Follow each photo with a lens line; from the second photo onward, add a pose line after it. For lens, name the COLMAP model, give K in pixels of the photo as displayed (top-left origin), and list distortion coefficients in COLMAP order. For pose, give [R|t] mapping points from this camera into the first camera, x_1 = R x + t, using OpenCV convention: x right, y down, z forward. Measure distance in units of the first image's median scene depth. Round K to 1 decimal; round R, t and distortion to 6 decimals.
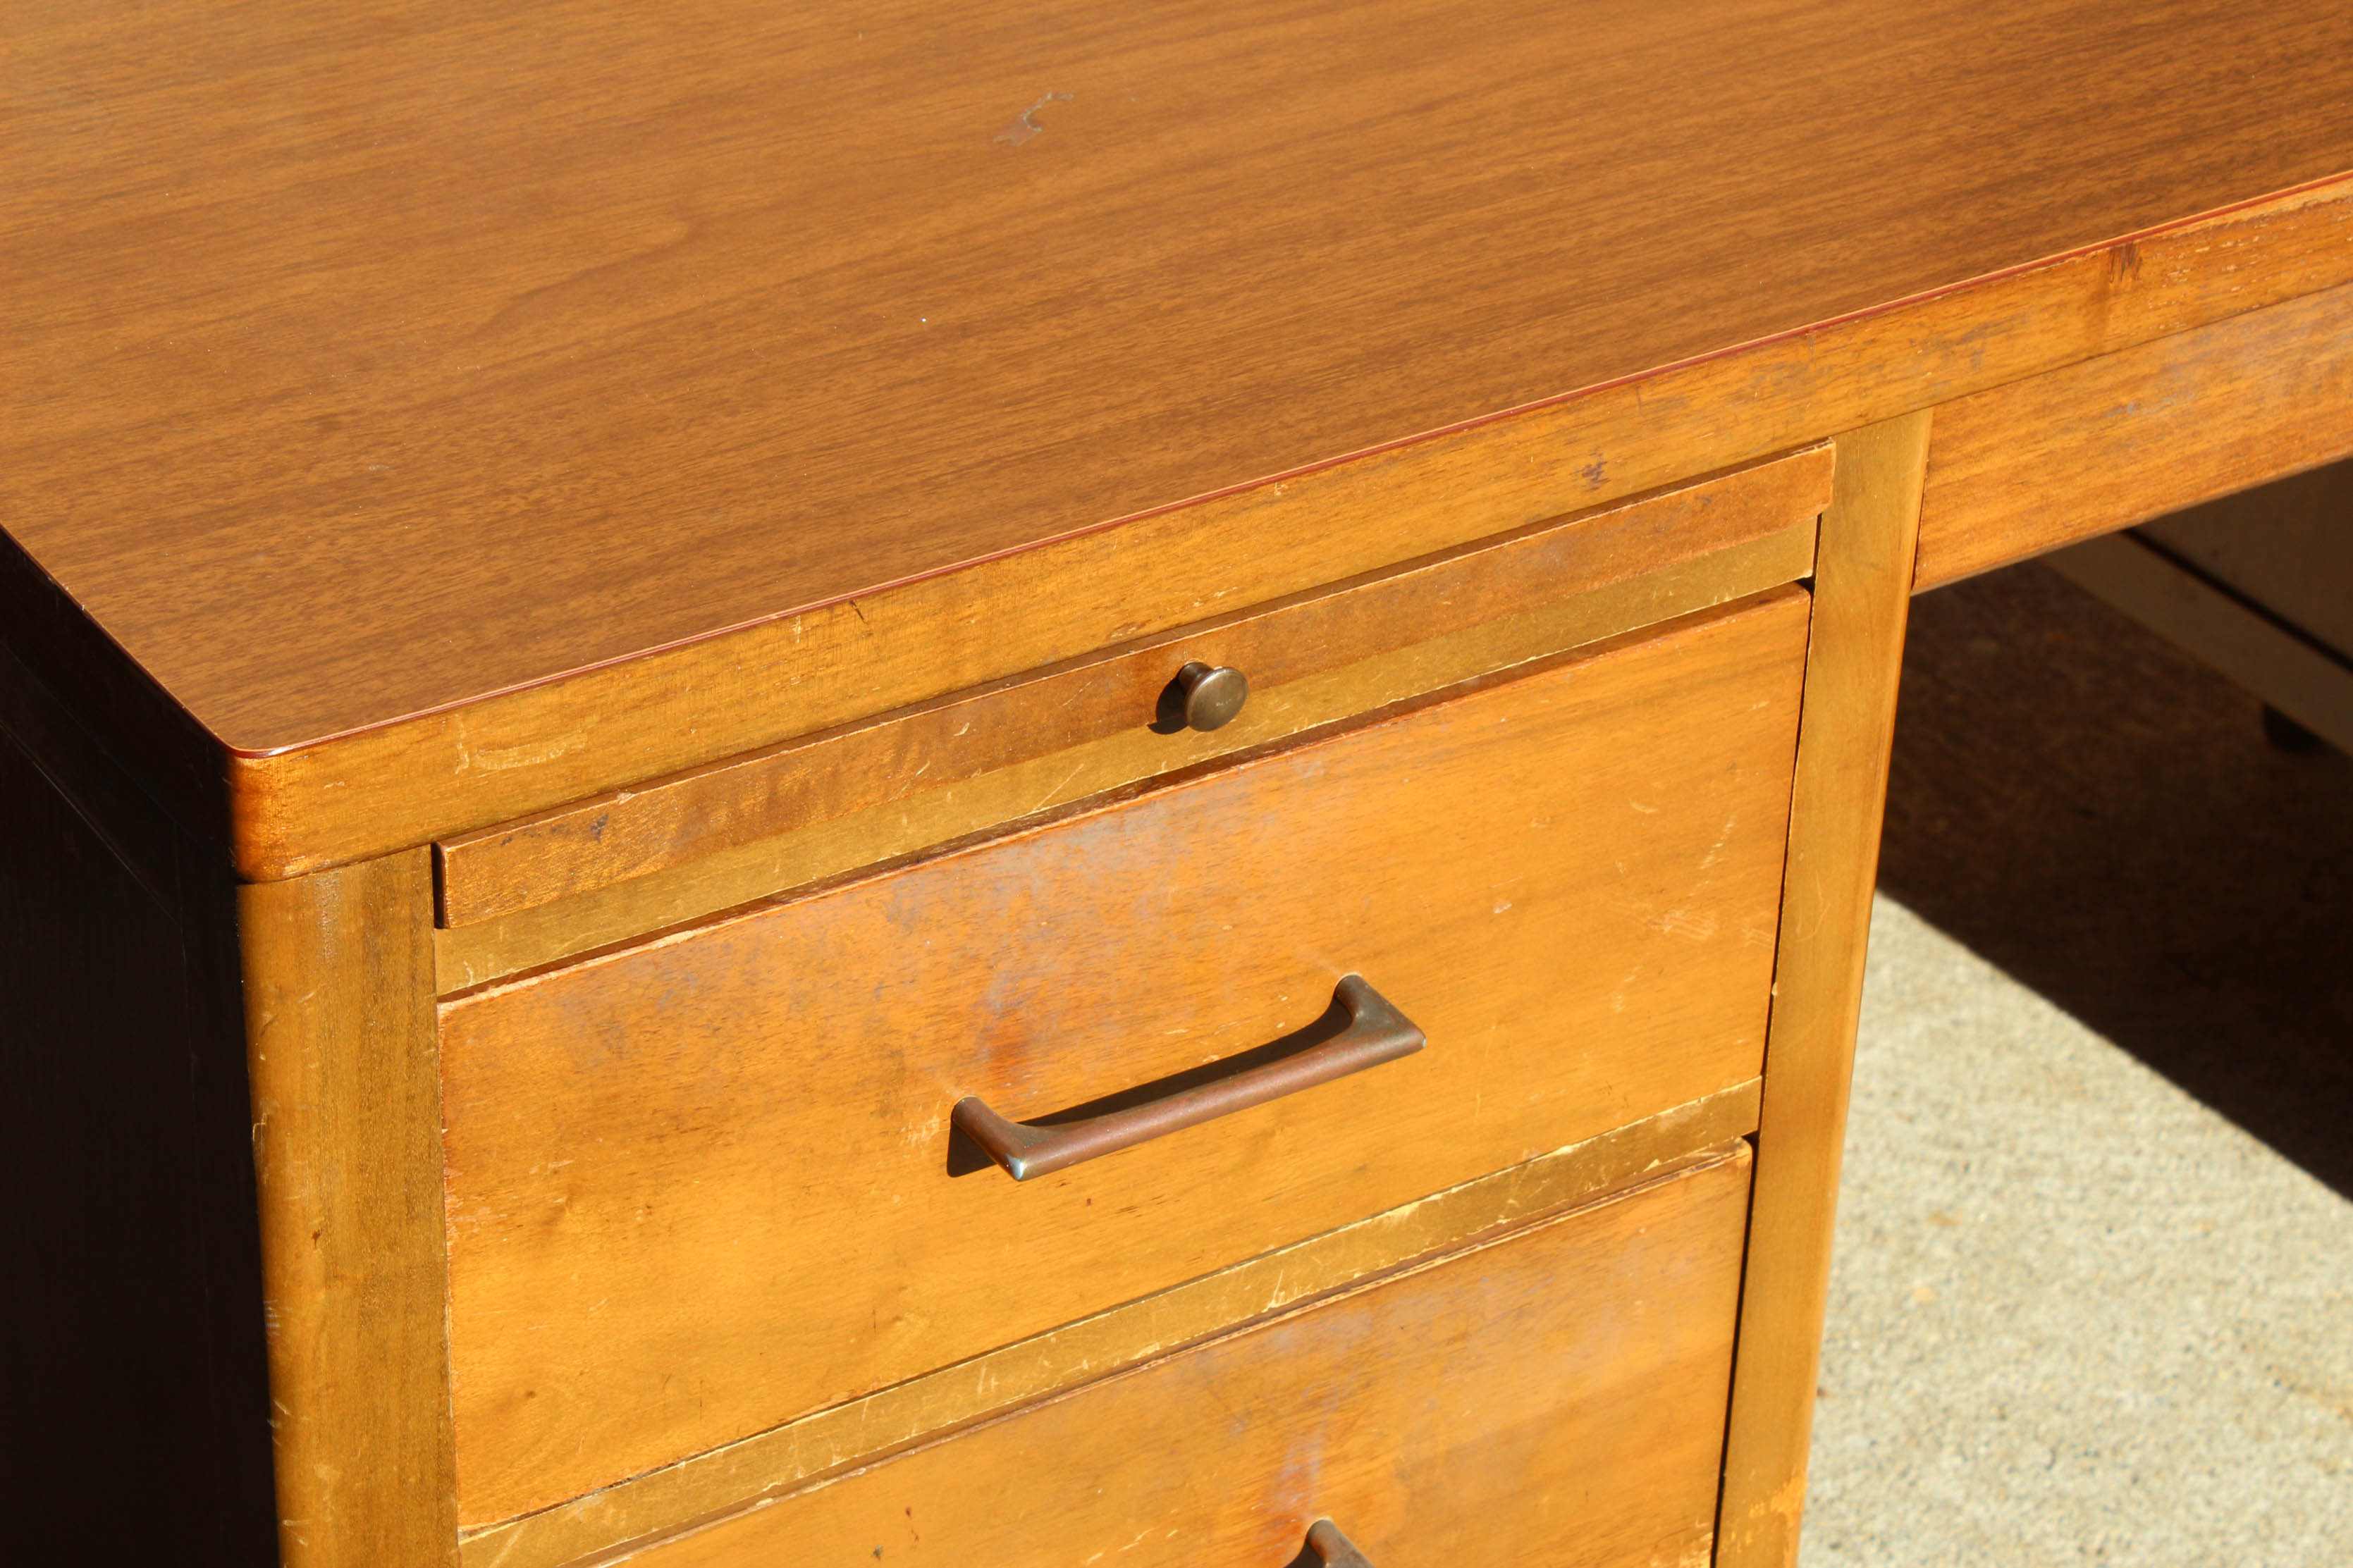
lens RADIAL K [[5715.2, 0, 1176.5], [0, 5715.2, 784.0], [0, 0, 1]] dist [0.107107, -0.008364]
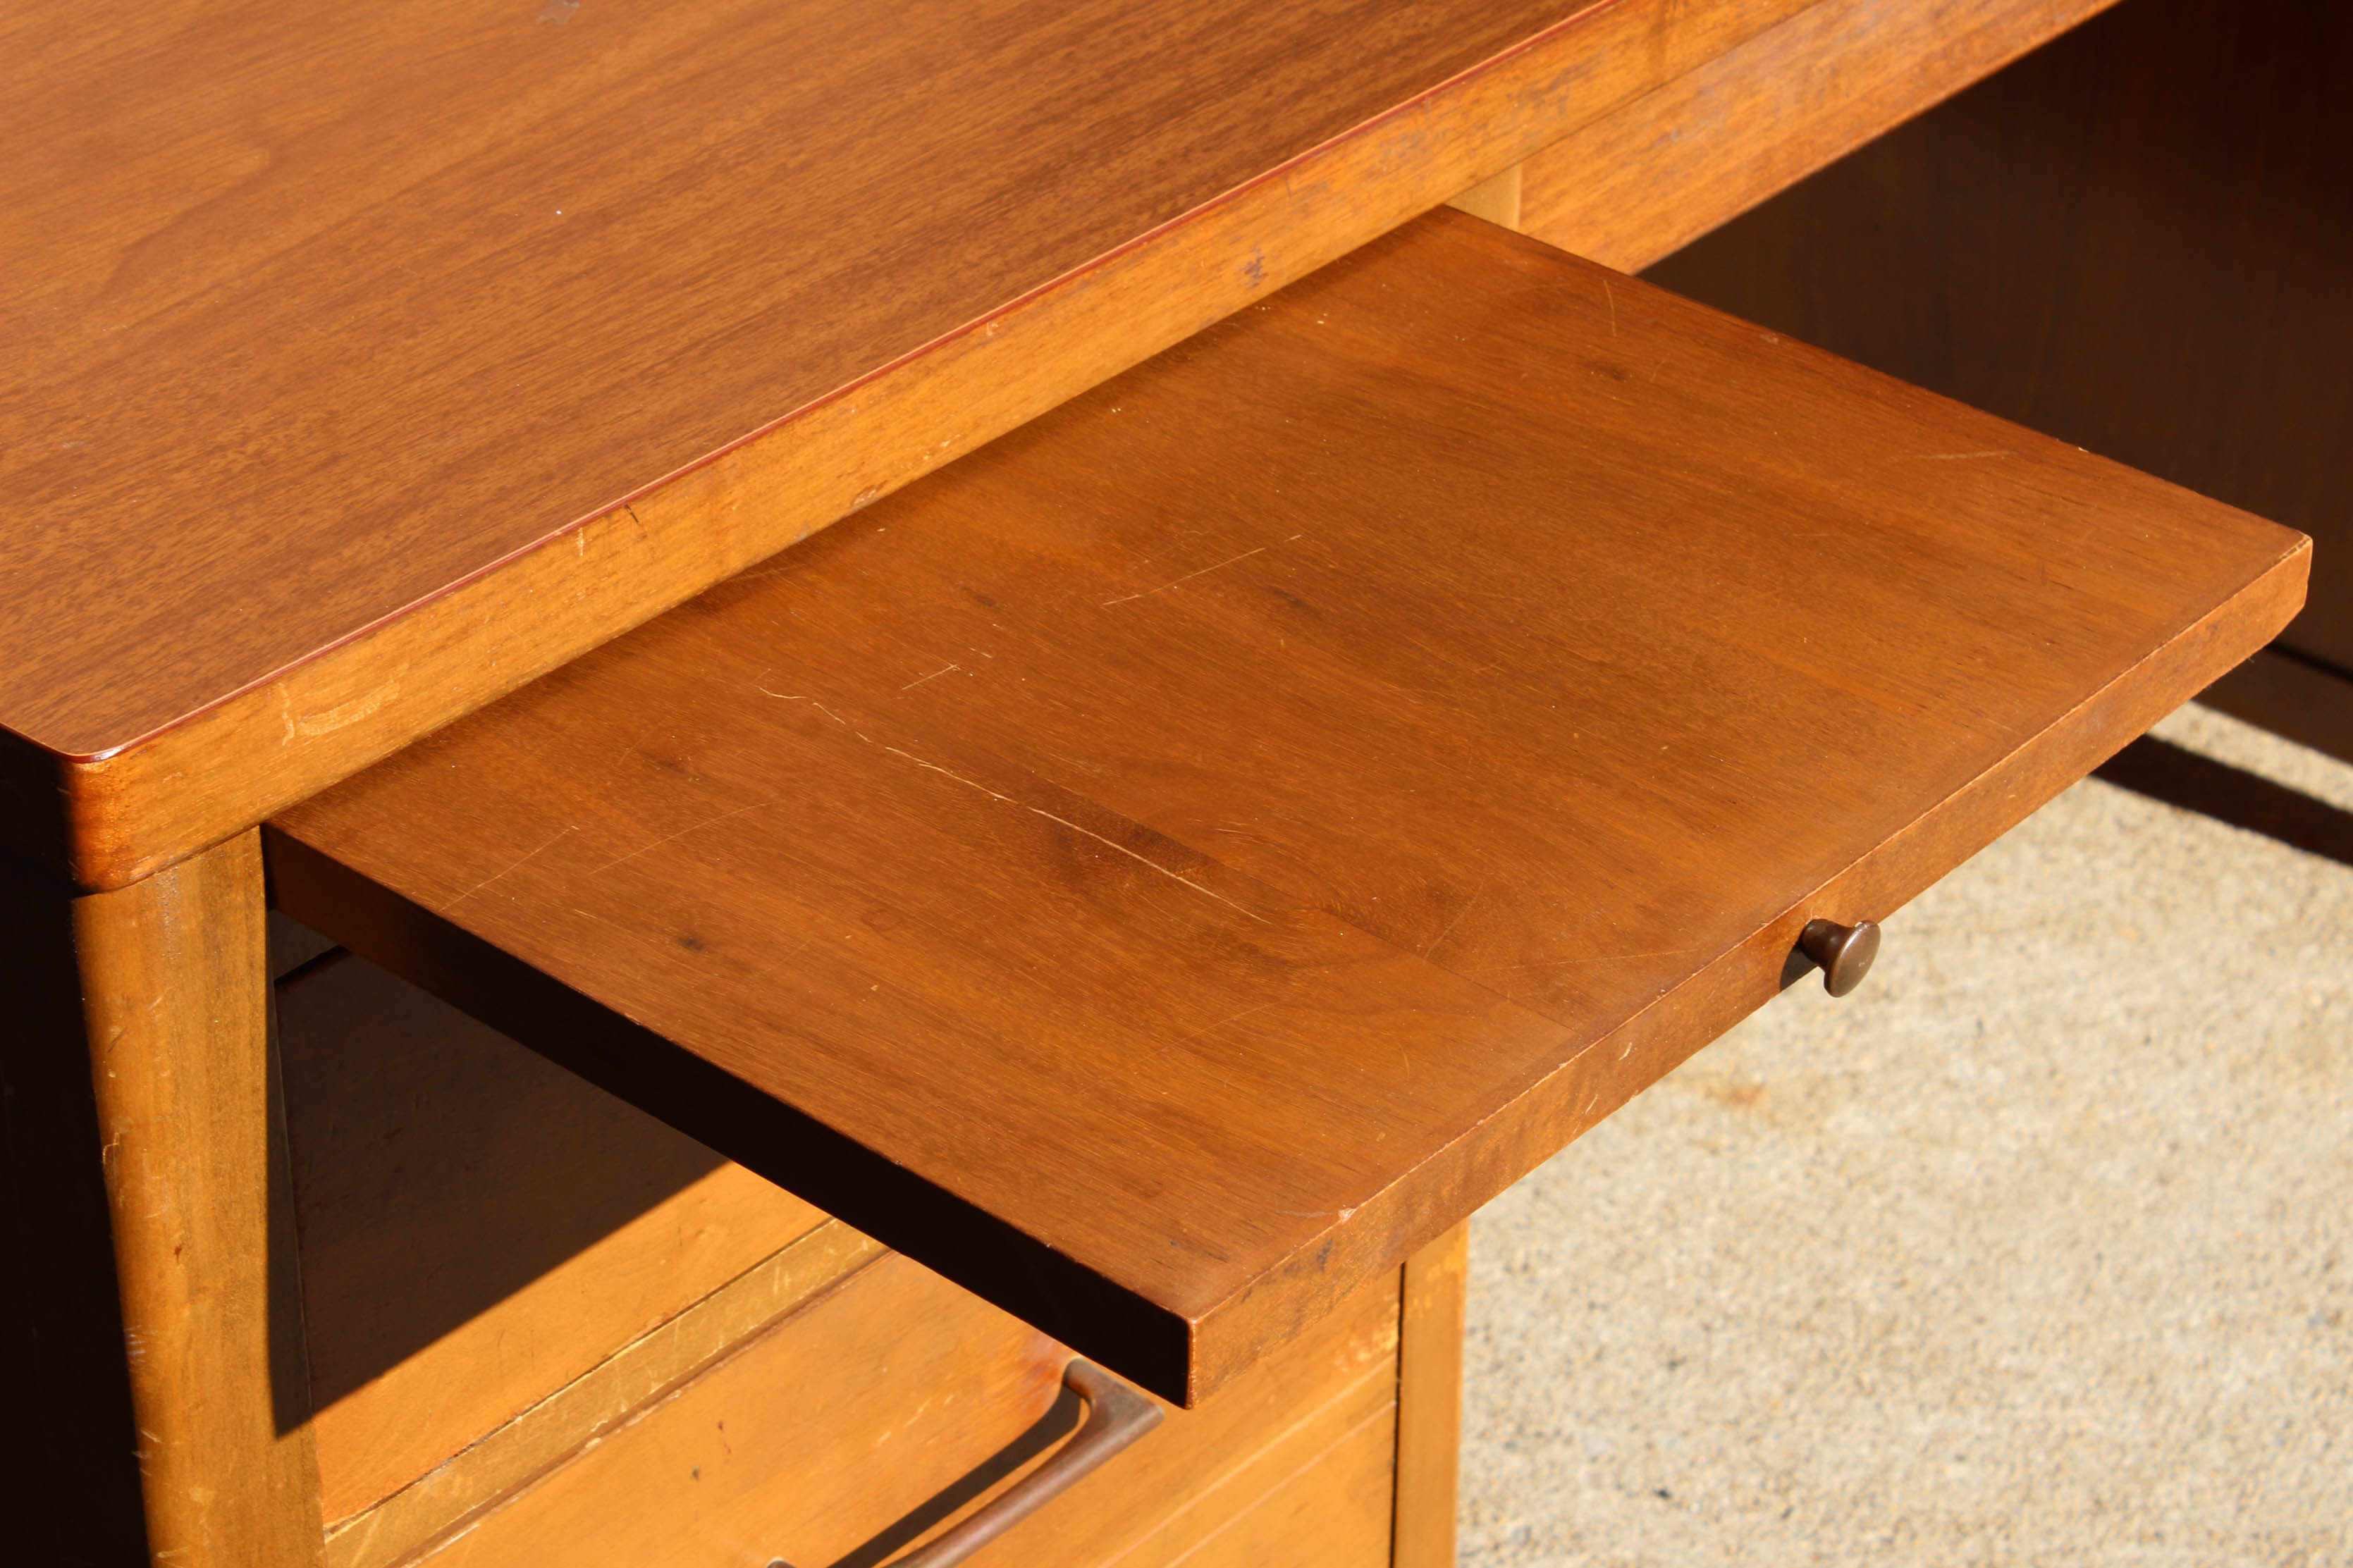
lens RADIAL K [[5715.2, 0, 1176.5], [0, 5715.2, 784.0], [0, 0, 1]] dist [0.107107, -0.008364]
pose [[0.961602, -0.164210, 0.219902, -0.175639], [0.157523, 0.986361, 0.047732, -0.015901], [-0.224740, -0.011259, 0.974354, 0.033478]]
